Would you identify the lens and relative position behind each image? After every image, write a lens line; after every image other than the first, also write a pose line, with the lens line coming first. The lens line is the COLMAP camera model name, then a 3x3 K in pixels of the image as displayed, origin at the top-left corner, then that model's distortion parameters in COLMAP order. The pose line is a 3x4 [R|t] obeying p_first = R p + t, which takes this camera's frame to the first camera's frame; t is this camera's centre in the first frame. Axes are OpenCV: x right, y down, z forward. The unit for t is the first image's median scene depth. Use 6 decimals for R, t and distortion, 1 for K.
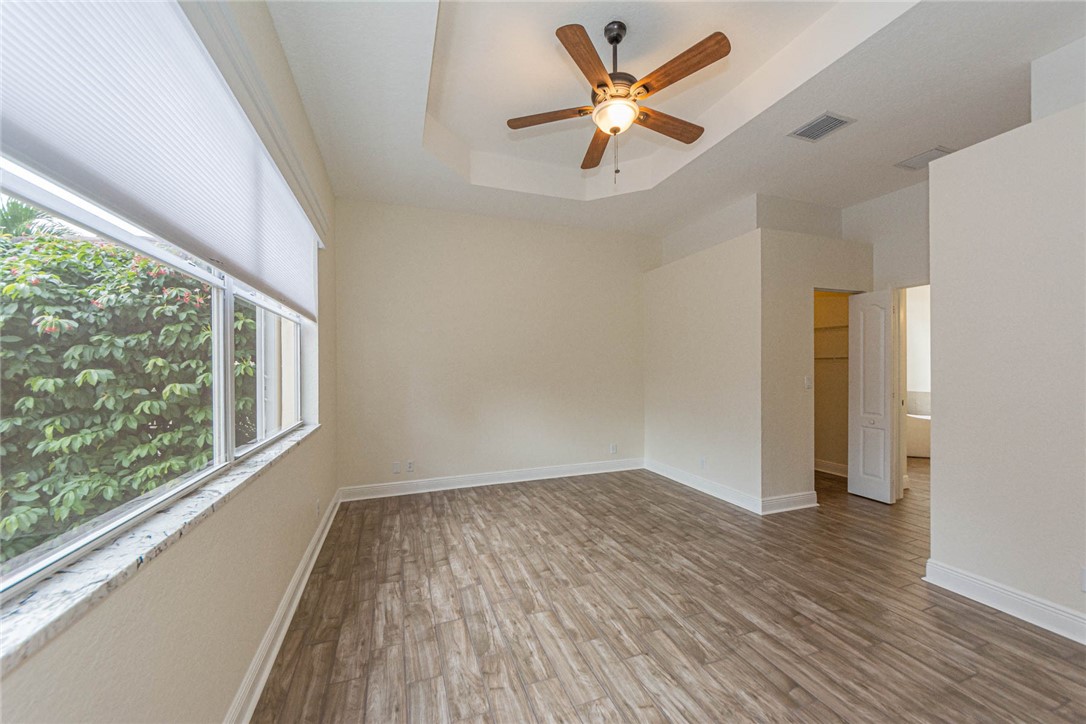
lens RADIAL K [[414.4, 0, 543.0], [0, 414.4, 362.0], [0, 0, 1]] dist [0.000029, -0.000057]
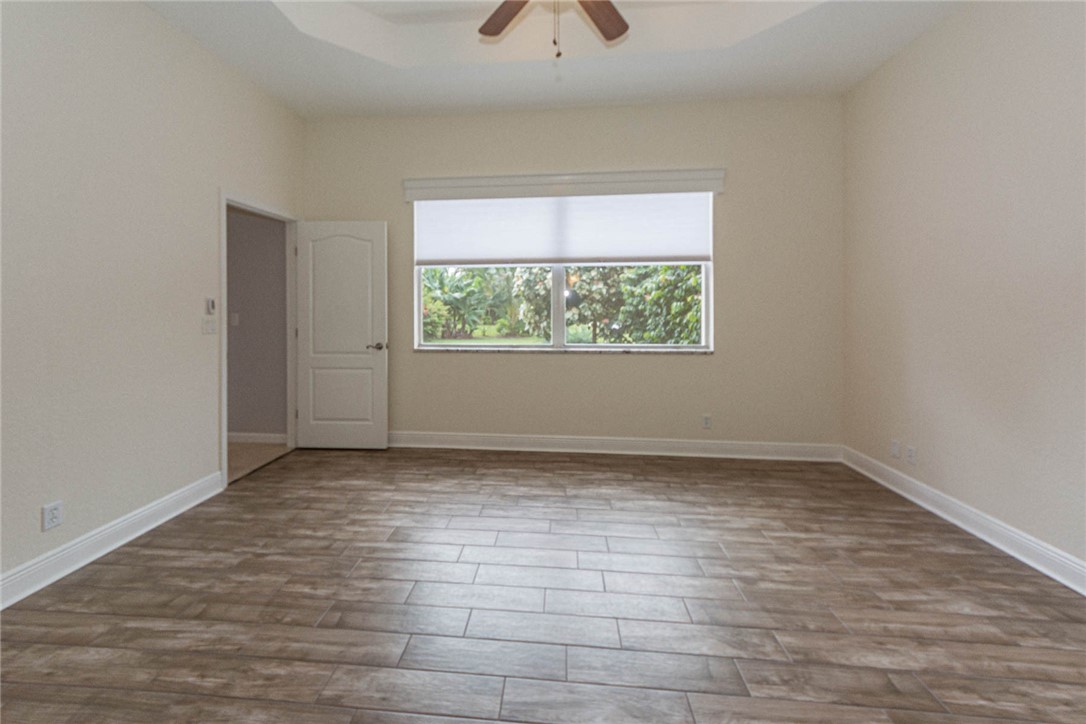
lens RADIAL K [[414.4, 0, 543.0], [0, 414.4, 362.0], [0, 0, 1]] dist [0.000029, -0.000057]
pose [[-0.420934, 0.132281, -0.897394, 0.606148], [0.012991, 0.990087, 0.139851, 0.003906], [0.906998, 0.047210, -0.418480, 0.917106]]
